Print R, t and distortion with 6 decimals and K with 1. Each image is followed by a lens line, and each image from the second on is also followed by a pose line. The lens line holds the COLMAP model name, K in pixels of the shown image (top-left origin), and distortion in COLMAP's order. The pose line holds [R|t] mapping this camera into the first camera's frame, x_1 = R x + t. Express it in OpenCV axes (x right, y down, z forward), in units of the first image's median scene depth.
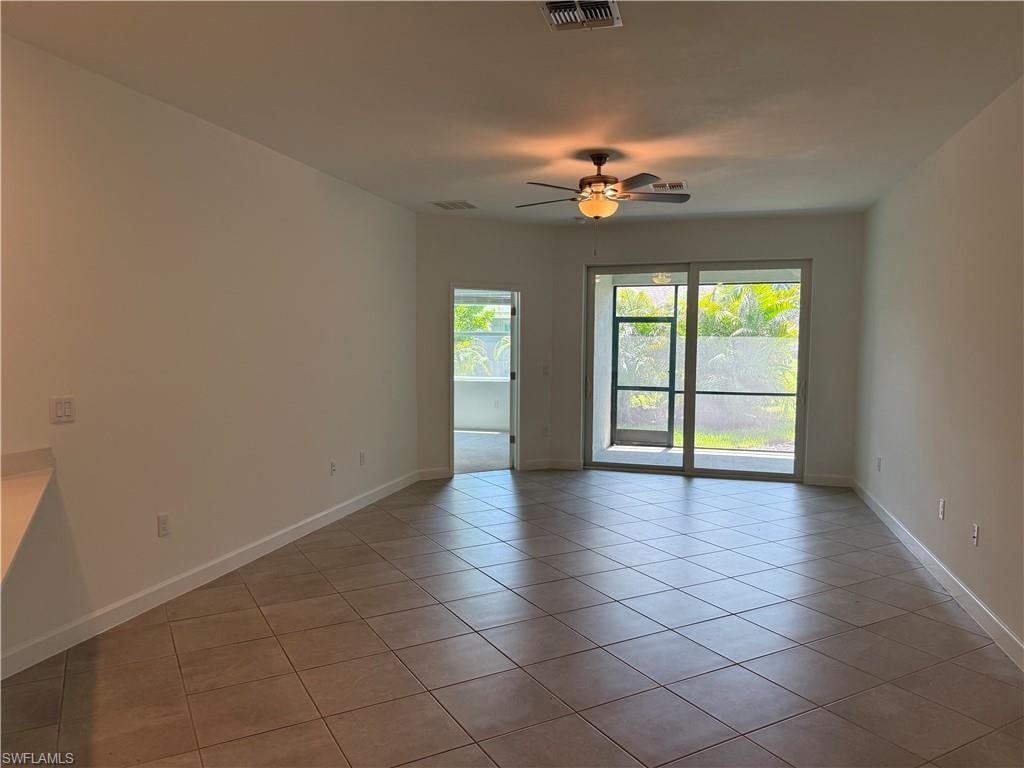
lens RADIAL K [[714.8, 0, 509.6], [0, 714.8, 388.2], [0, 0, 1]] dist [0.103945, -0.145404]
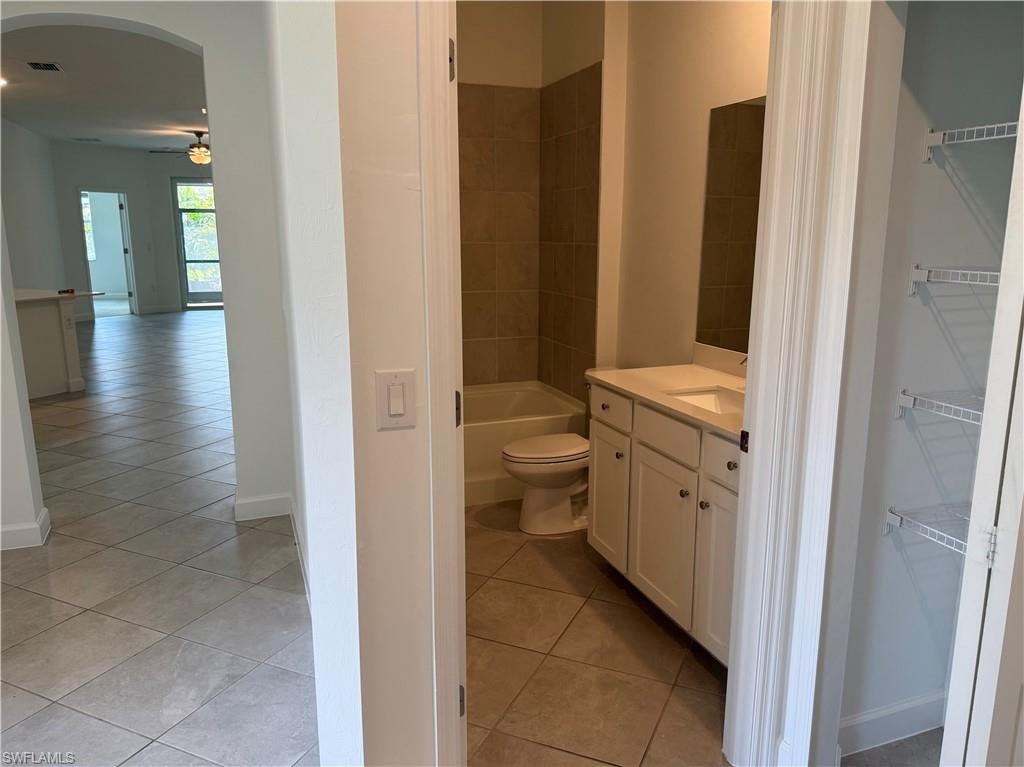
lens RADIAL K [[737.0, 0, 512.0], [0, 737.0, 383.5], [0, 0, 1]] dist [0.000810, -0.007086]
pose [[0.807260, -0.130056, 0.575688, -0.267828], [0.045633, 0.986253, 0.158819, 0.048121], [-0.588429, -0.101938, 0.802097, -0.740702]]
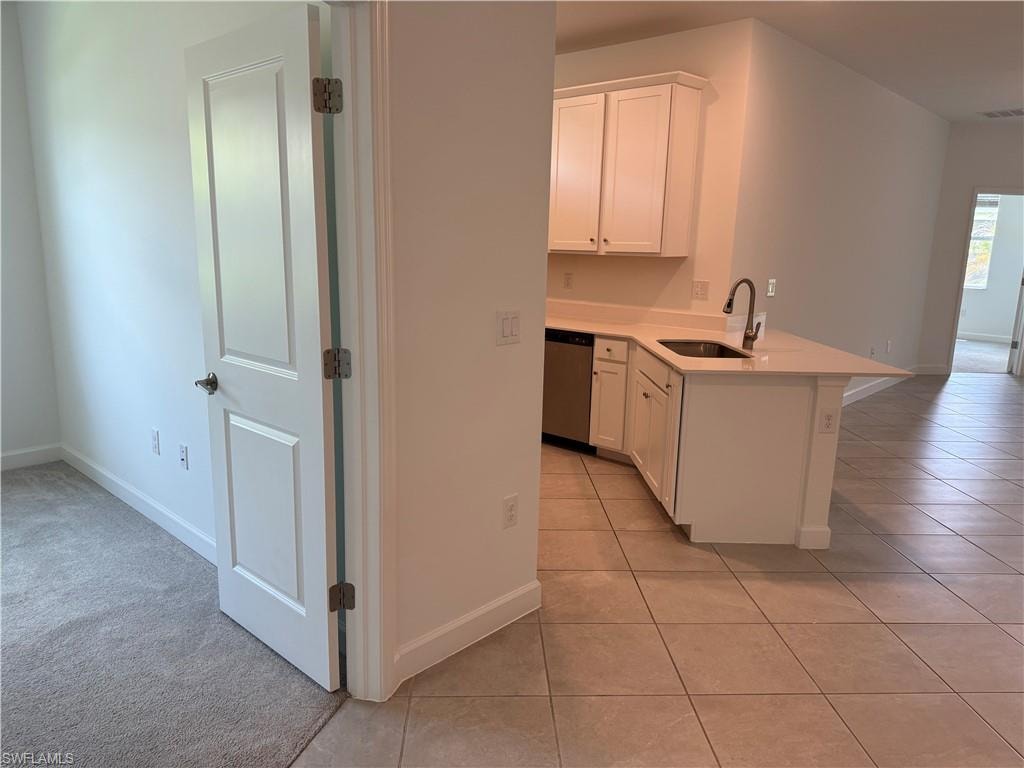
lens RADIAL K [[714.8, 0, 509.6], [0, 714.8, 388.2], [0, 0, 1]] dist [0.103945, -0.145404]
pose [[0.886729, 0.105815, -0.450017, -0.163708], [-0.045727, 0.988754, 0.142390, 0.019079], [0.460023, -0.105683, 0.881595, -0.246541]]
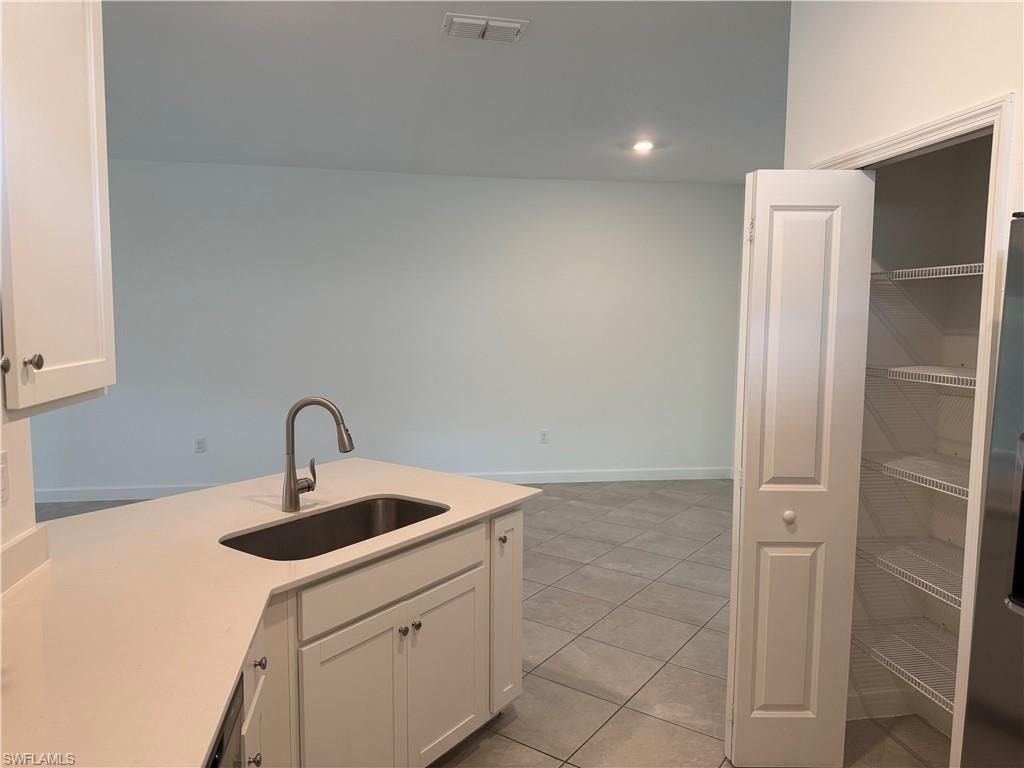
lens RADIAL K [[721.0, 0, 515.6], [0, 721.0, 385.0], [0, 0, 1]] dist [0.137841, -0.198328]
pose [[-0.434988, -0.095601, 0.895347, -0.546207], [0.046073, 0.990682, 0.128164, -0.029622], [-0.899257, 0.097001, -0.426530, 0.296157]]
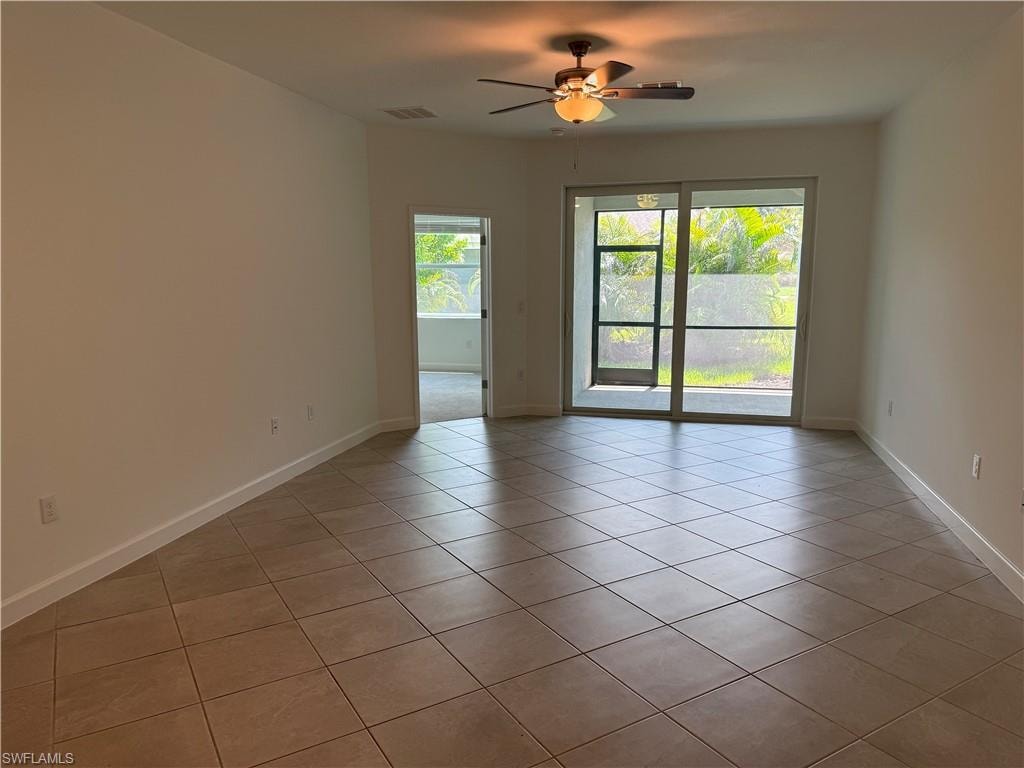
lens RADIAL K [[721.0, 0, 515.6], [0, 721.0, 385.0], [0, 0, 1]] dist [0.137841, -0.198328]
pose [[0.999208, -0.016360, 0.036271, 0.010130], [0.013068, 0.995927, 0.089206, -0.008642], [-0.037582, -0.088661, 0.995353, 0.087835]]
